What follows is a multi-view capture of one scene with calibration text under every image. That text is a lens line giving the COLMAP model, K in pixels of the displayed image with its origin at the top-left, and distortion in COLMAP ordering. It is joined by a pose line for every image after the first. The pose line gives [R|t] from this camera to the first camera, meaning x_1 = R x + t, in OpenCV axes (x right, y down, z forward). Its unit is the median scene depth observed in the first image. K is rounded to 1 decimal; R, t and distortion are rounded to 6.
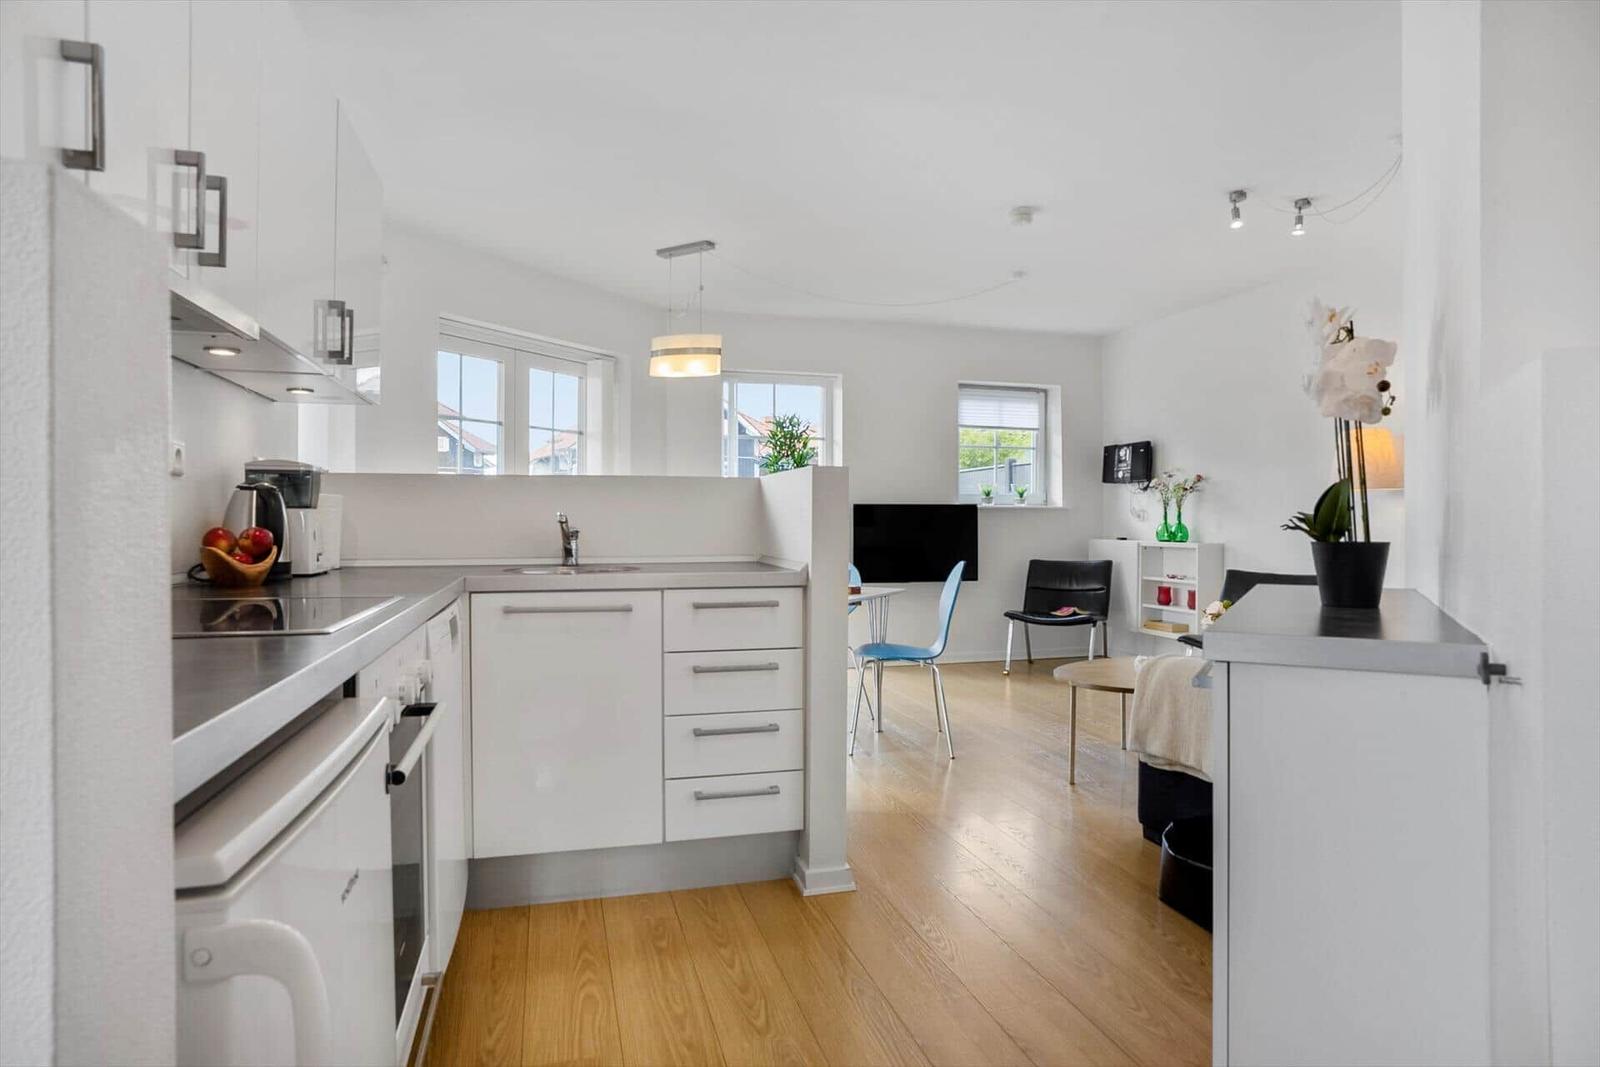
lens RADIAL K [[886.1, 0, 806.7], [0, 886.1, 515.9], [0, 0, 1]] dist [-0.053178, 0.022321]
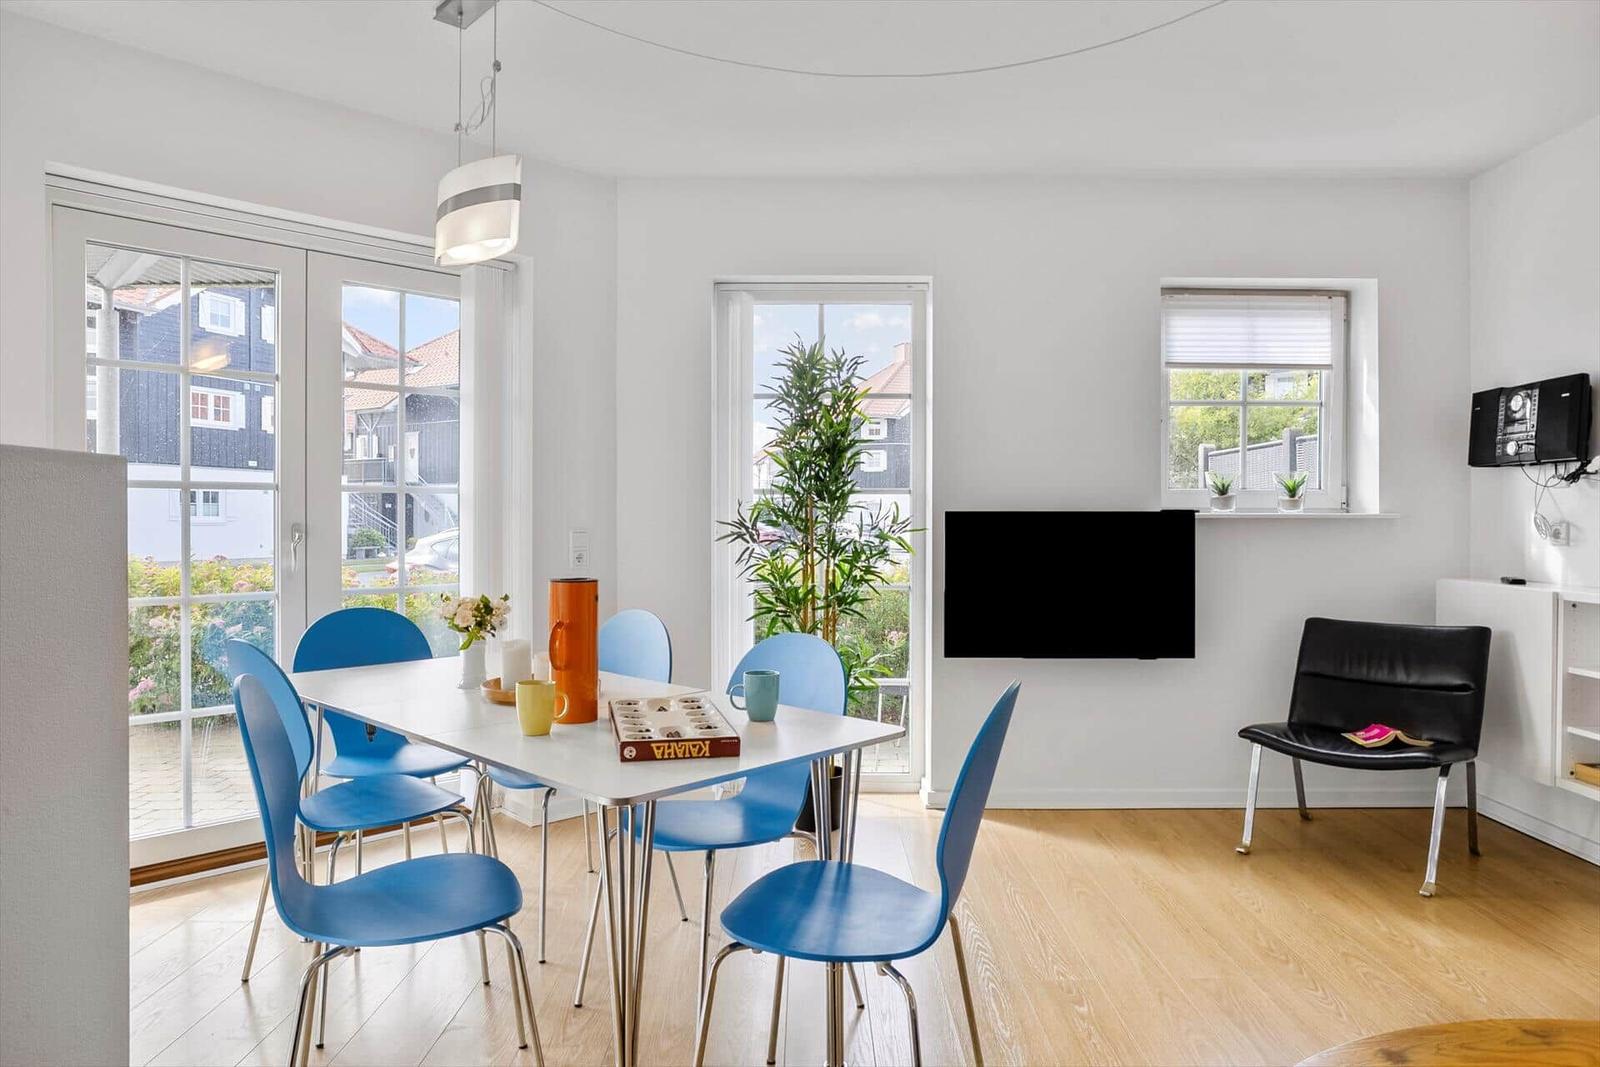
lens RADIAL K [[980.6, 0, 800.2], [0, 980.6, 528.9], [0, 0, 1]] dist [-0.024136, 0.011507]
pose [[0.959896, 0.002504, -0.280347, 0.144573], [0.001550, 0.999897, 0.014235, -0.011980], [0.280354, -0.014099, 0.959793, 0.417275]]
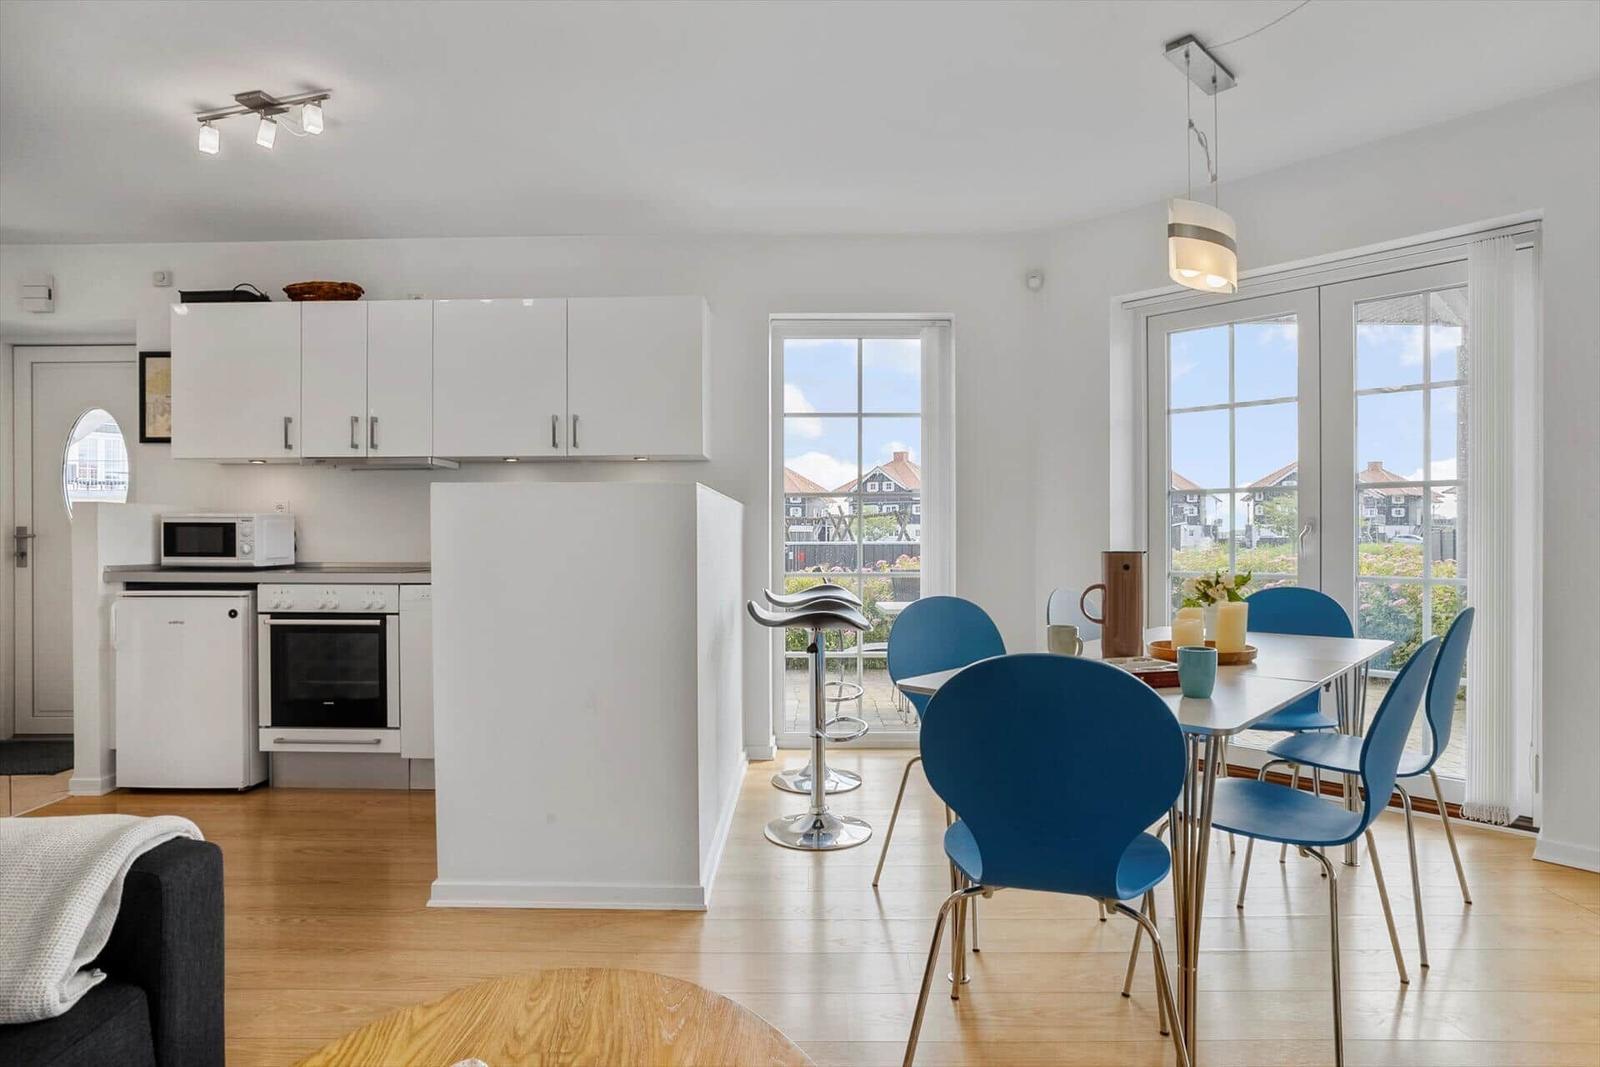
lens RADIAL K [[855.0, 0, 820.7], [0, 855.0, 537.2], [0, 0, 1]] dist [-0.054543, 0.025296]
pose [[-0.259769, 0.001094, -0.965670, 0.353910], [0.009474, 0.999954, -0.001416, 0.004295], [0.965624, -0.009517, -0.259768, 0.692750]]
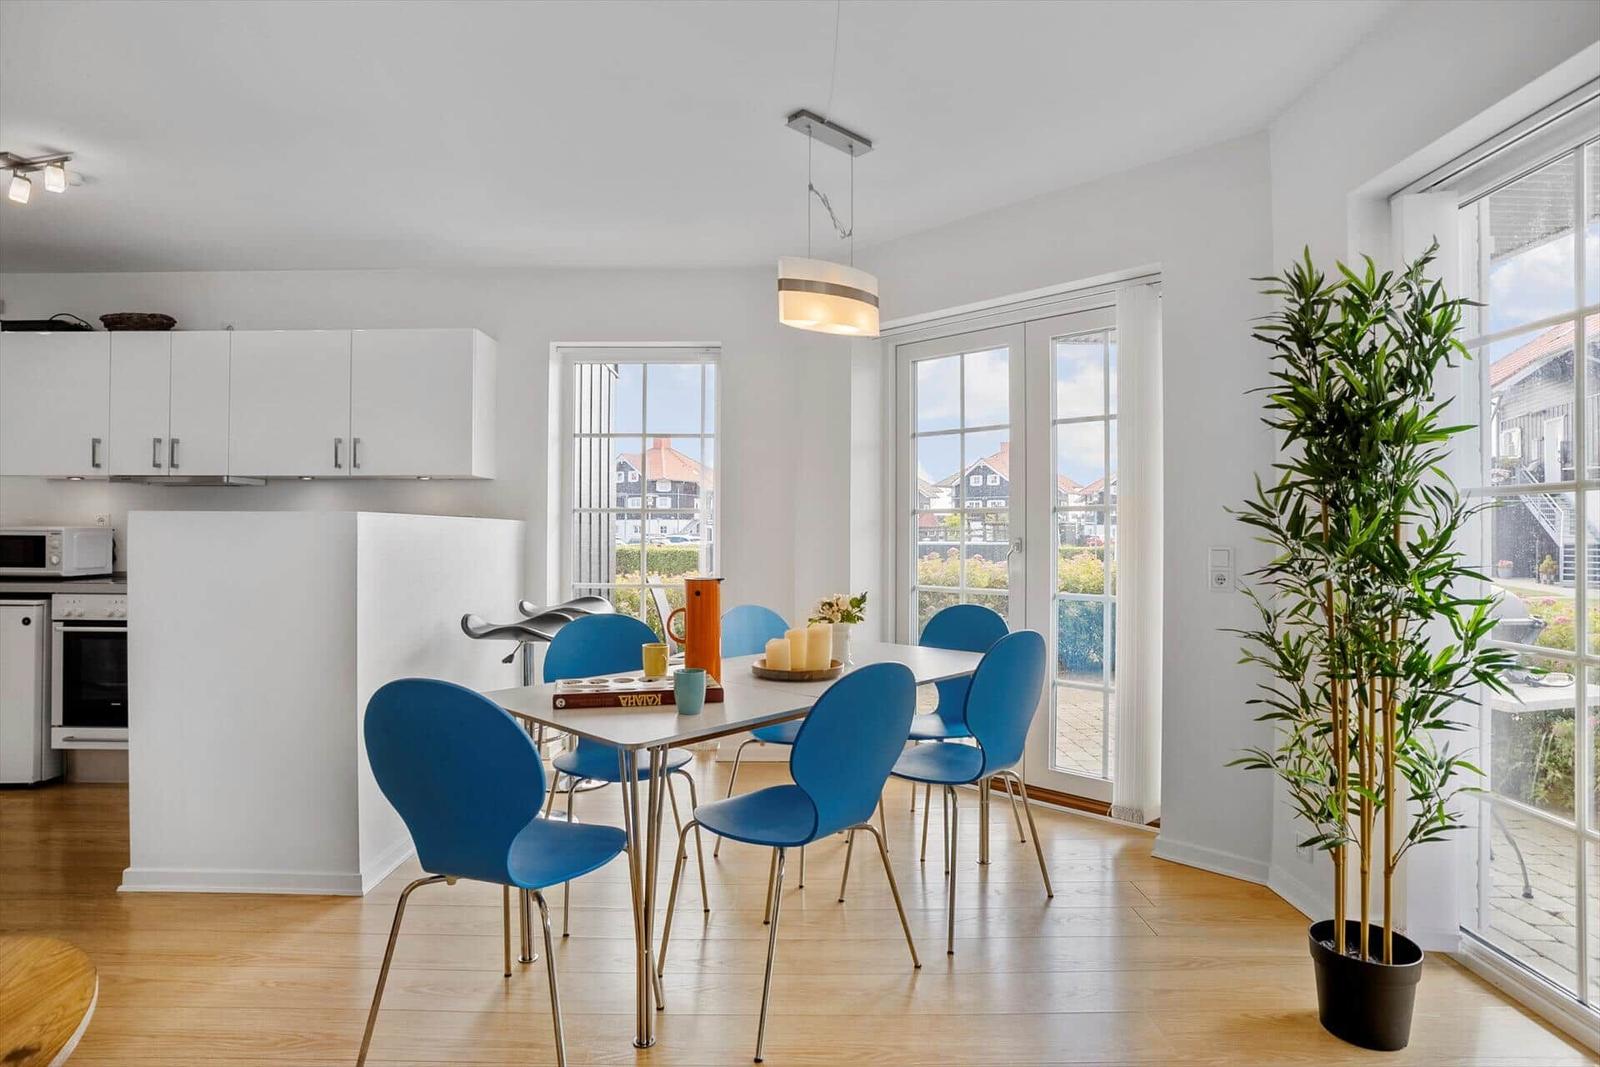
lens RADIAL K [[847.2, 0, 806.0], [0, 847.2, 521.6], [0, 0, 1]] dist [-0.032755, 0.010096]
pose [[-0.263511, -0.015087, -0.964539, 0.347374], [0.005379, 0.999839, -0.017109, -0.007881], [0.964641, -0.009696, -0.263387, 0.869913]]
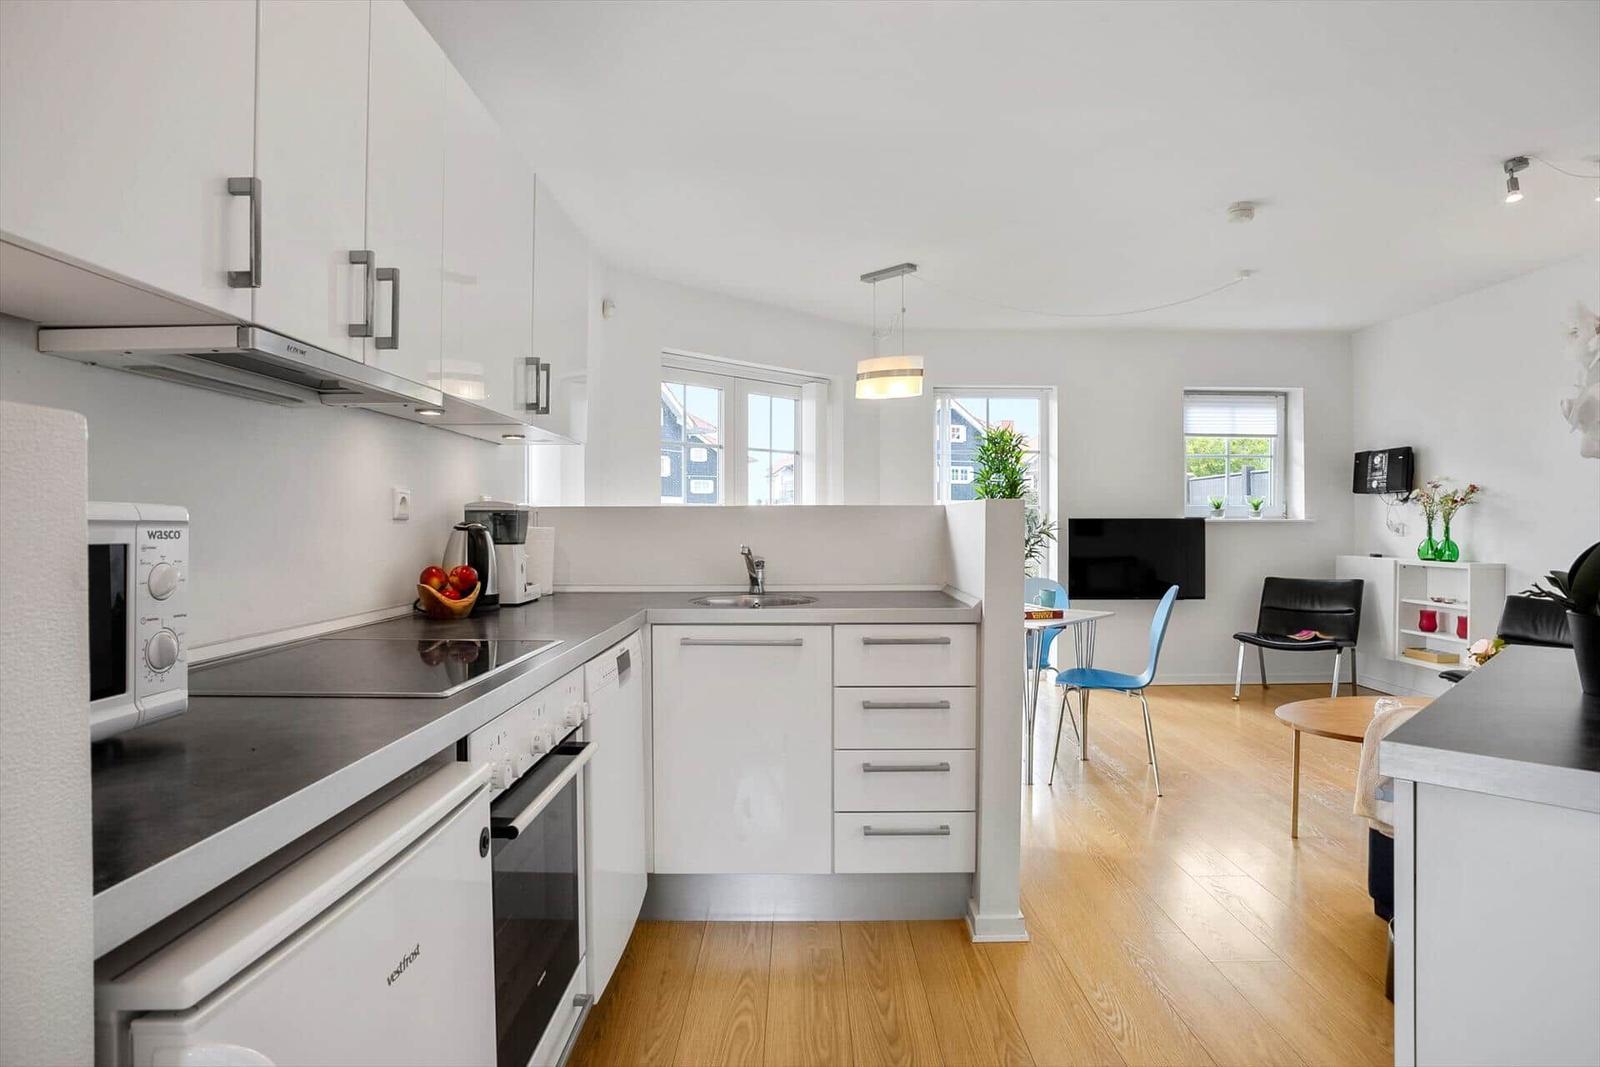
lens RADIAL K [[855.0, 0, 812.5], [0, 855.0, 524.9], [0, 0, 1]] dist [-0.054543, 0.025296]
pose [[0.964918, -0.001373, -0.262548, 0.028790], [0.003379, 0.999968, 0.007188, -0.014994], [0.262530, -0.007823, 0.964892, 0.021051]]
